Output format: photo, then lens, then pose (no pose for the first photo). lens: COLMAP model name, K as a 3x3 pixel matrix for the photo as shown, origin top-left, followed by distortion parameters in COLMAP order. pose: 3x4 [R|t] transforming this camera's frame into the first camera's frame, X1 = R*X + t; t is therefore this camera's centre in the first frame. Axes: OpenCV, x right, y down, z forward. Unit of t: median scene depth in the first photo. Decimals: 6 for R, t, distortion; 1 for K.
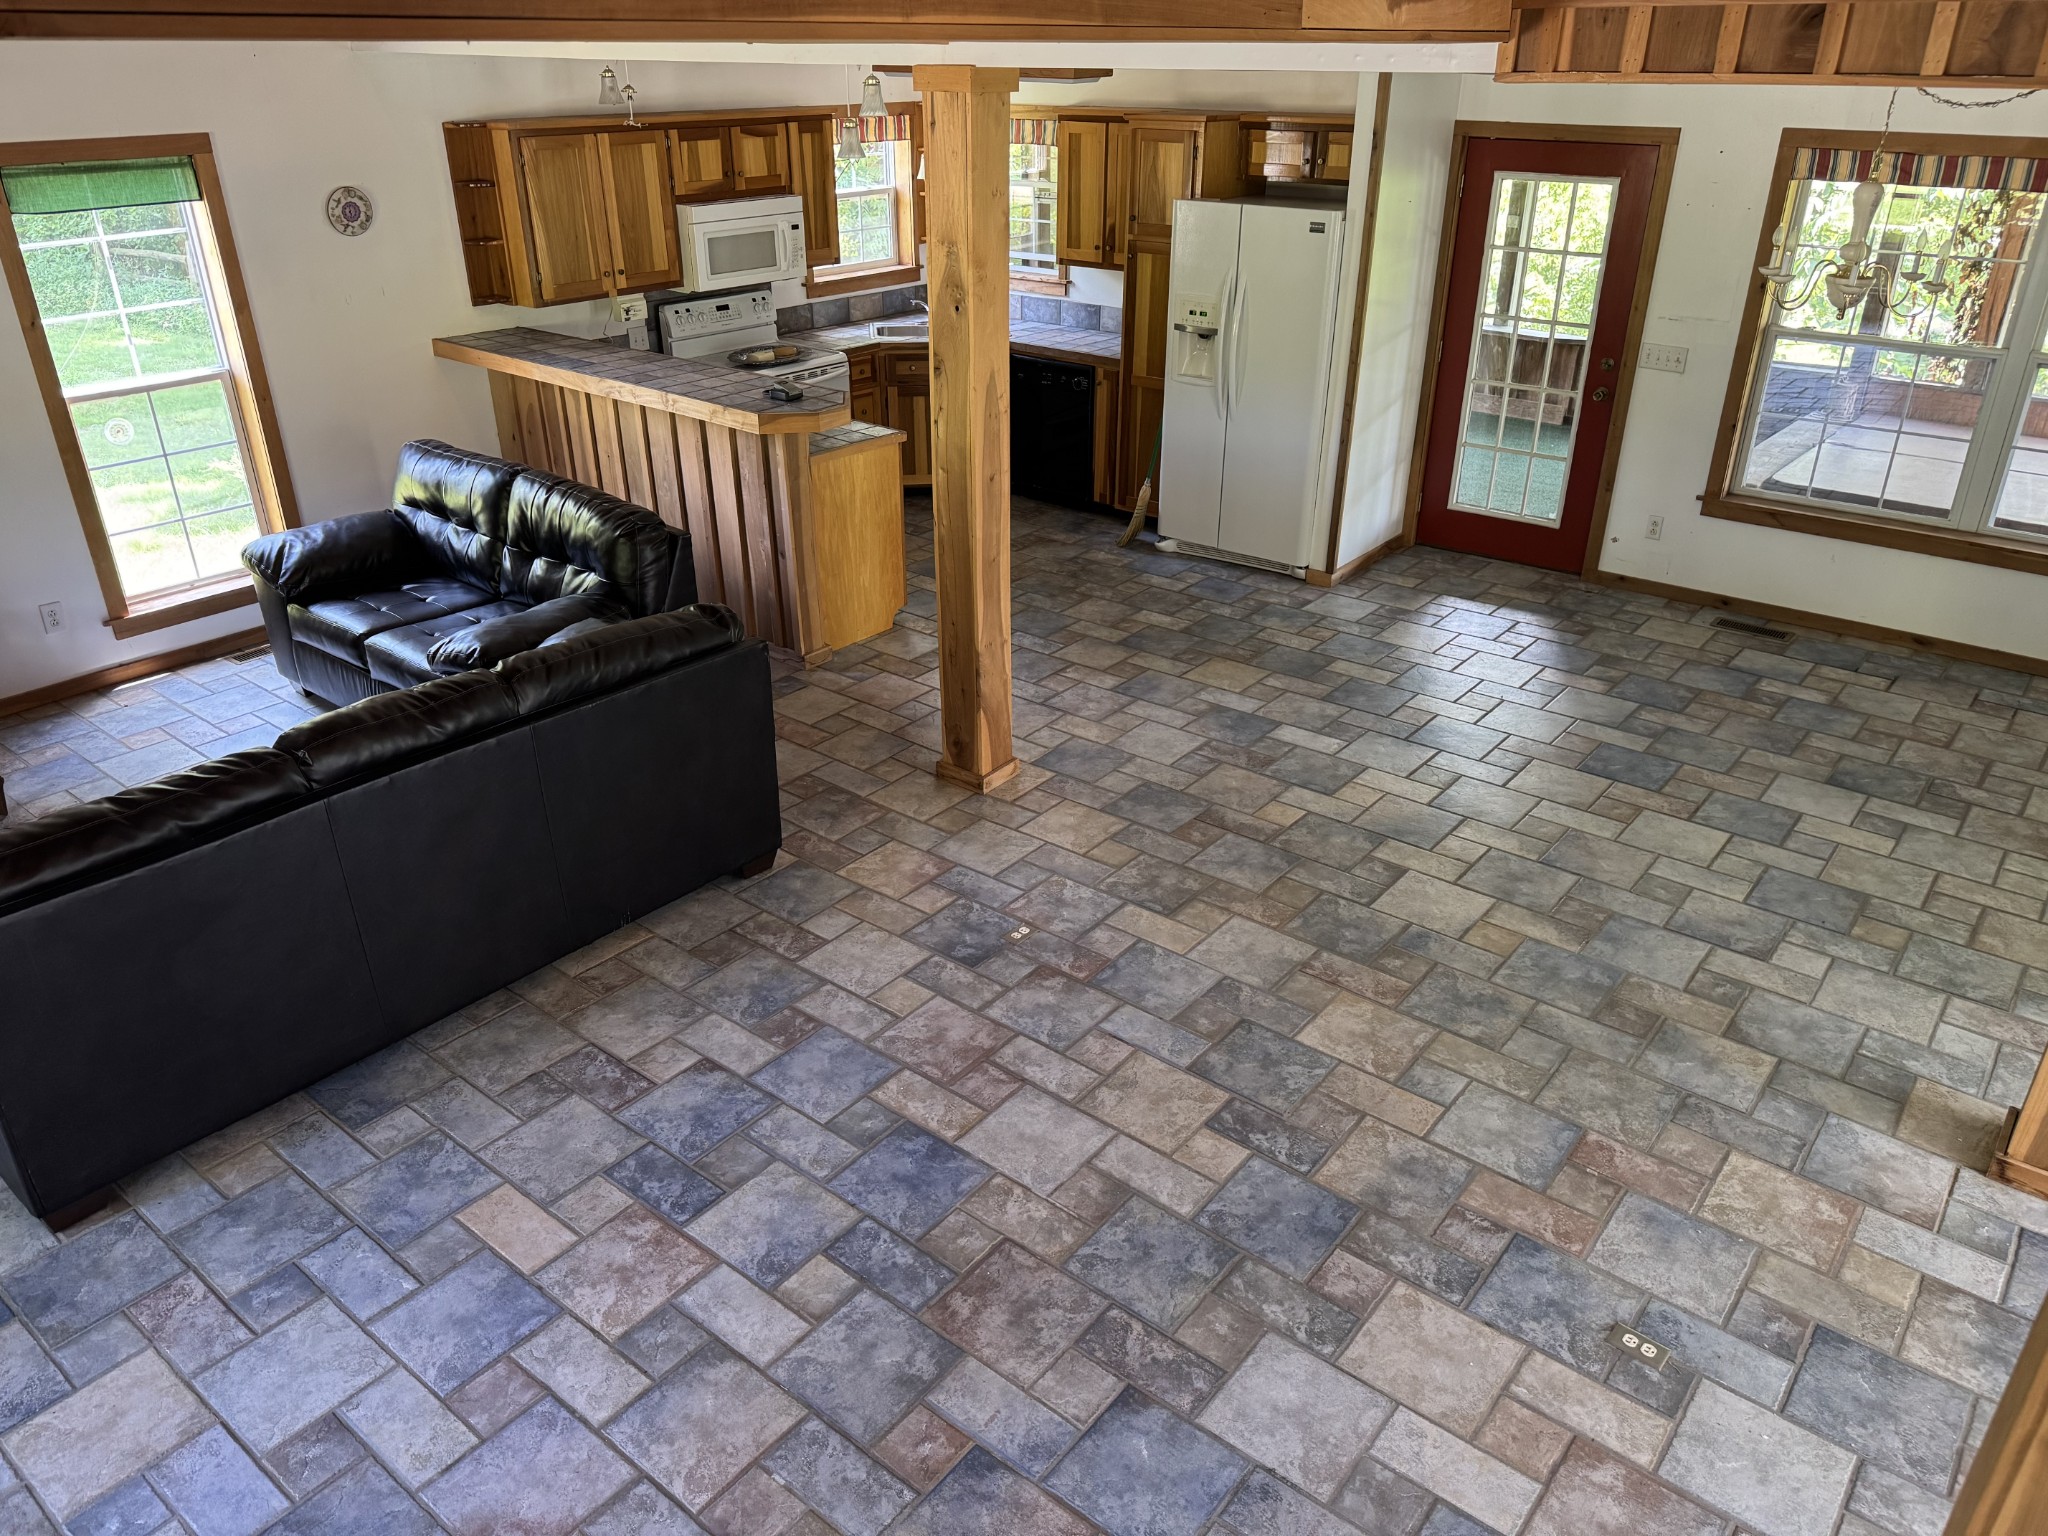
lens RADIAL K [[1436.8, 0, 1024.1], [0, 1436.8, 782.3], [0, 0, 1]] dist [0.021163, -0.030527]
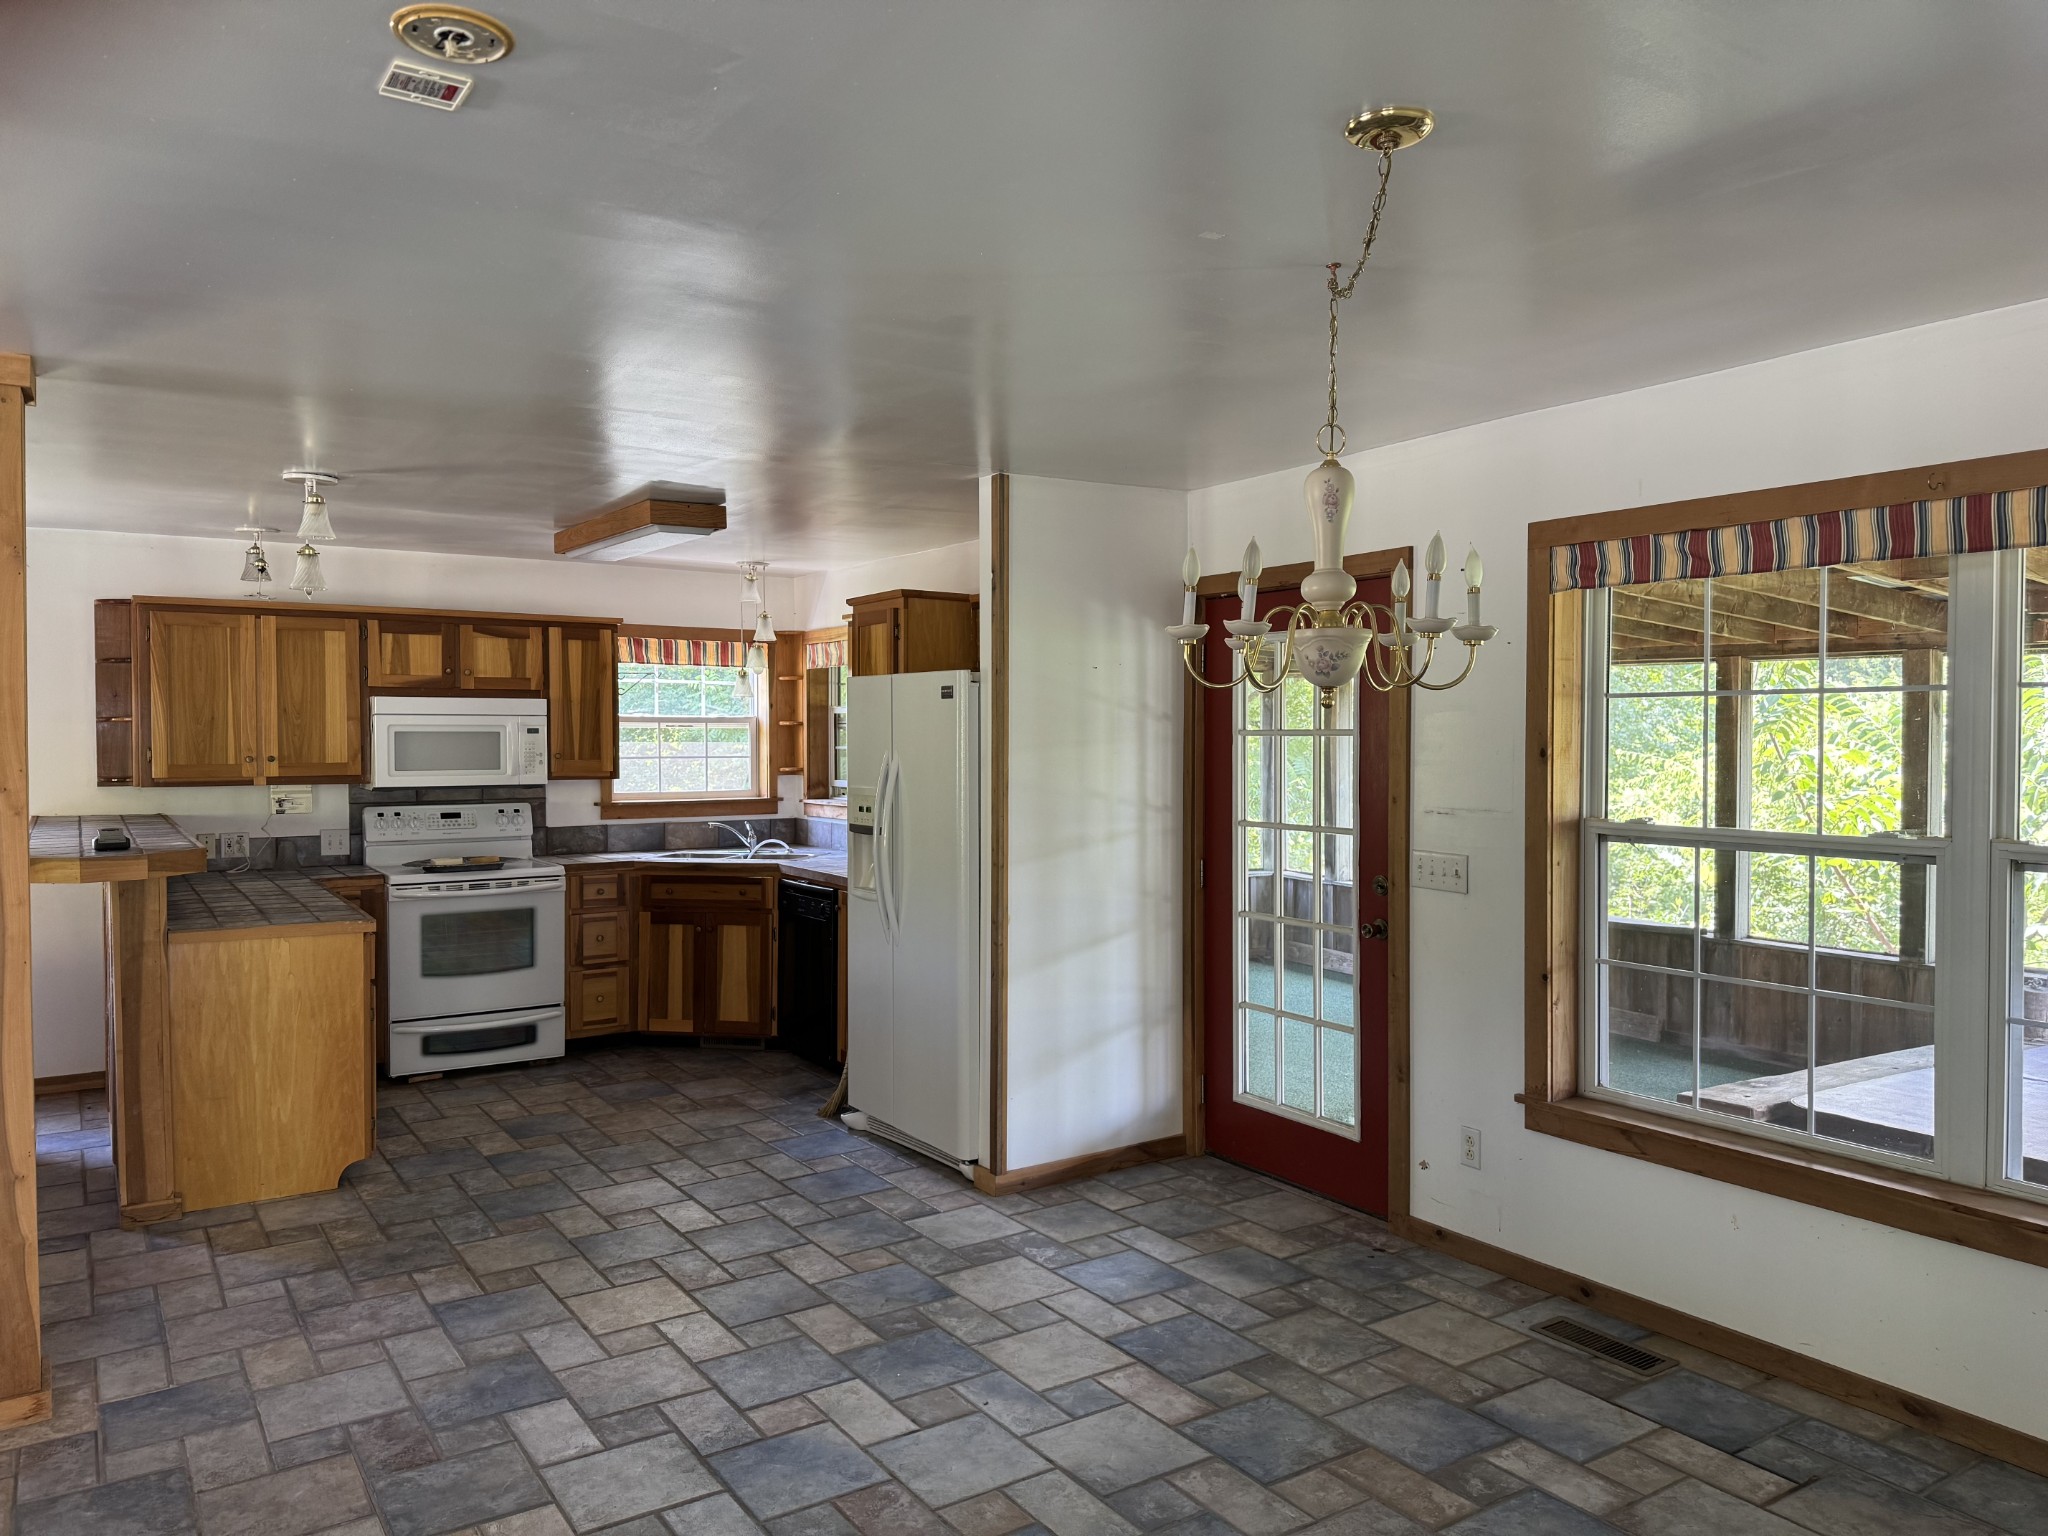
lens RADIAL K [[1436.8, 0, 1009.3], [0, 1436.8, 766.0], [0, 0, 1]] dist [0.021163, -0.030527]
pose [[0.952310, 0.007302, -0.305044, 0.442648], [-0.139204, 0.900014, -0.413034, -0.046008], [0.271528, 0.435800, 0.858109, 0.371568]]
